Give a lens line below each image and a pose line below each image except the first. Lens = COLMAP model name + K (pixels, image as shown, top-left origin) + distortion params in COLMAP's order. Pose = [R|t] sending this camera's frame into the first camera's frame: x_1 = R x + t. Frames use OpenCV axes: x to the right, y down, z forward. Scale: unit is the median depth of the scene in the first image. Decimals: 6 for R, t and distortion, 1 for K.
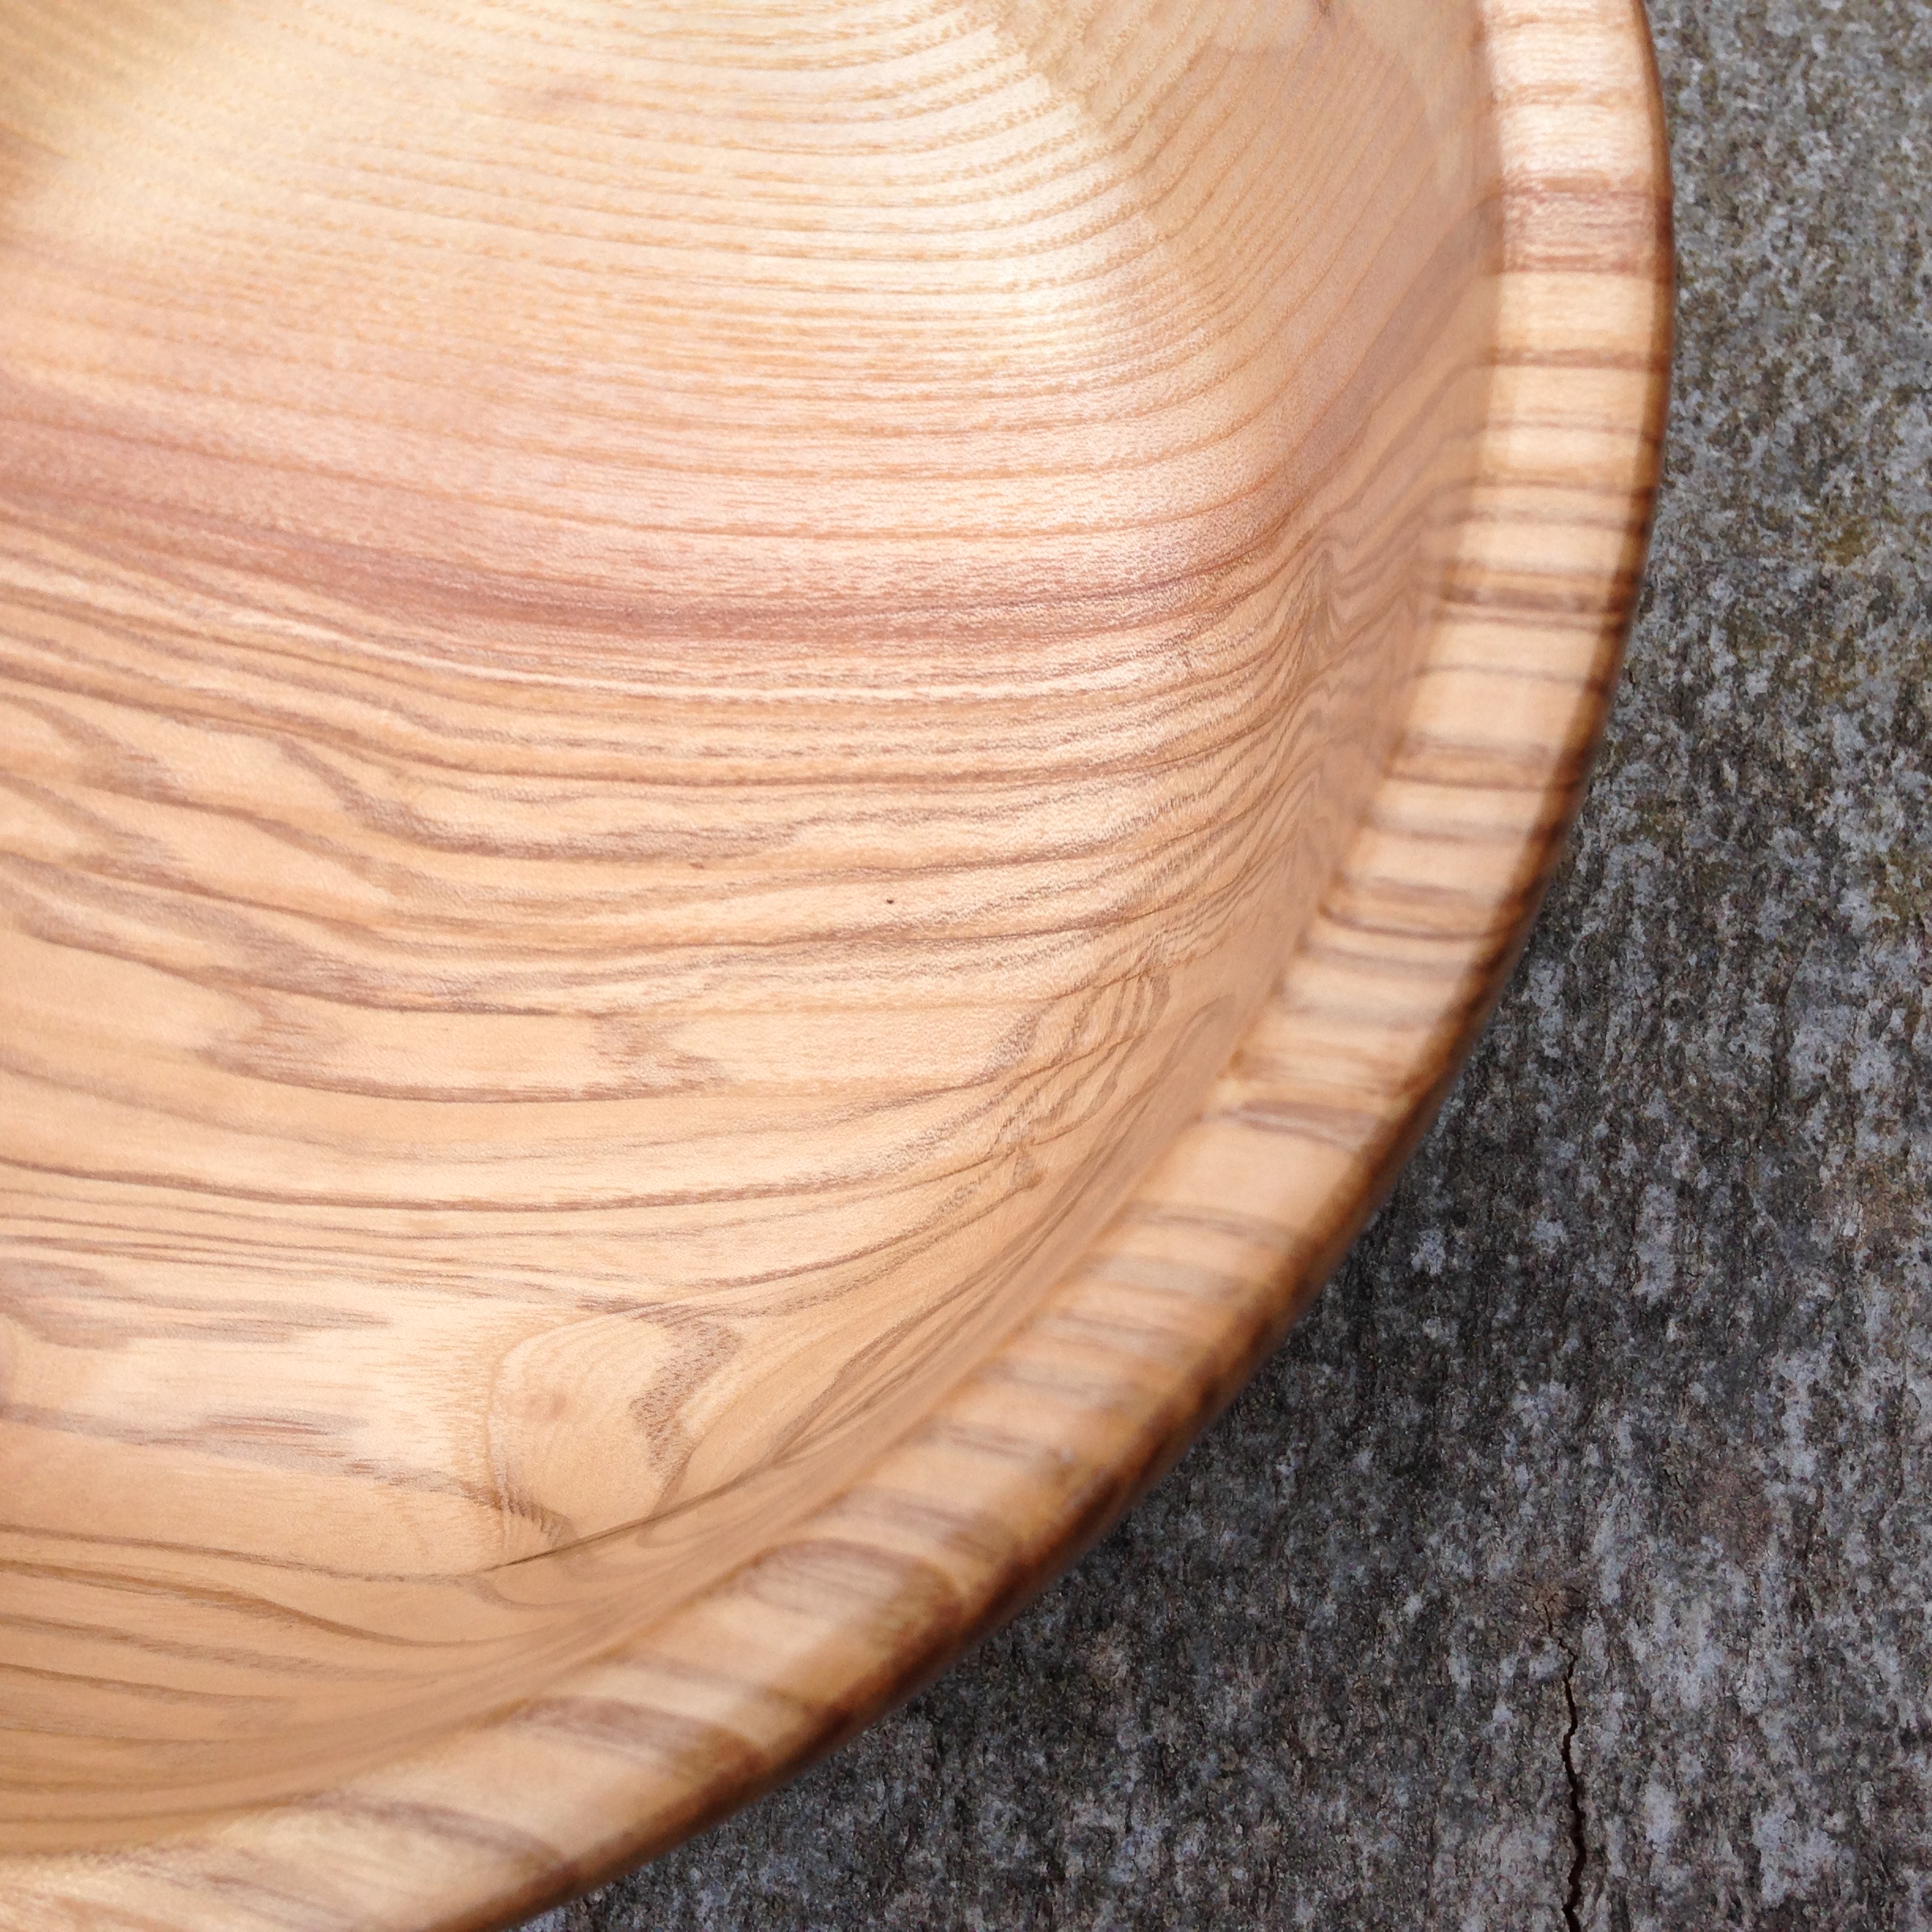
lens RADIAL K [[2428.5, 0, 971.9], [0, 2428.5, 1002.2], [0, 0, 1]] dist [0.134124, -0.329856]
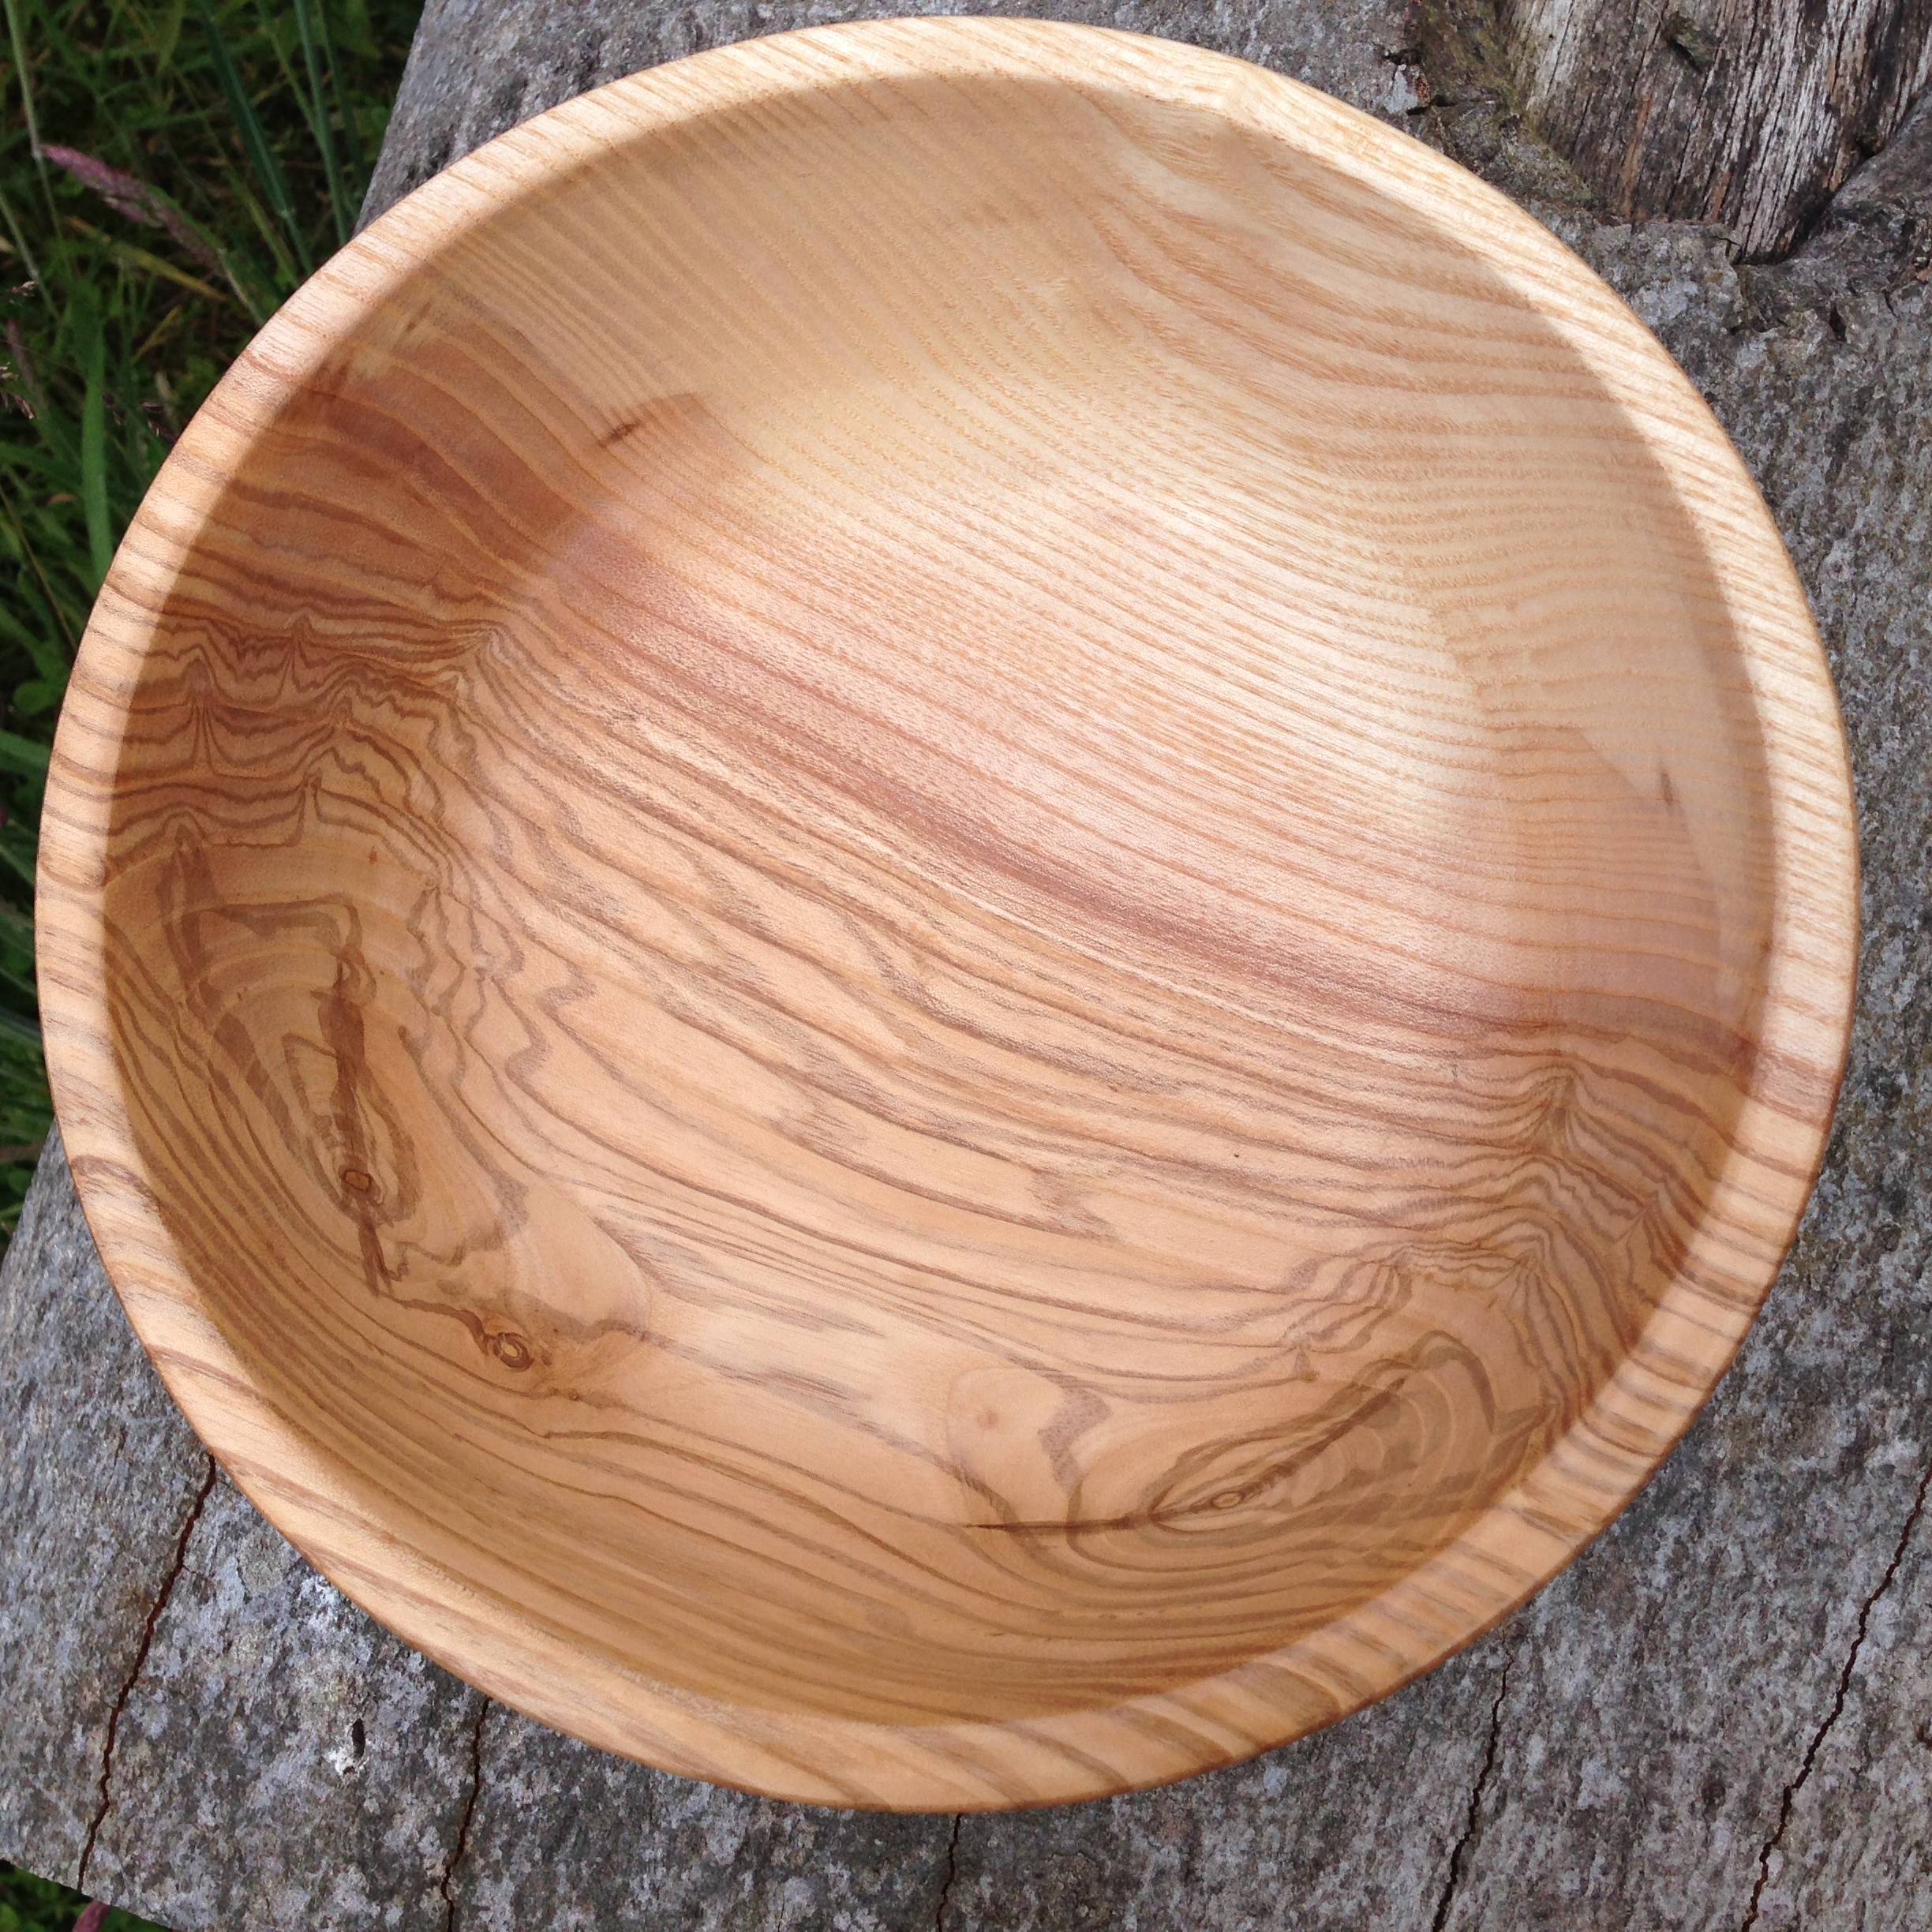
lens RADIAL K [[2373.8, 0, 956.2], [0, 2373.8, 1020.1], [0, 0, 1]] dist [0.058266, -0.096874]
pose [[0.968771, 0.212526, 0.127735, -0.462568], [-0.235158, 0.950848, 0.201466, -0.426666], [-0.078639, -0.225212, 0.971131, -0.543606]]
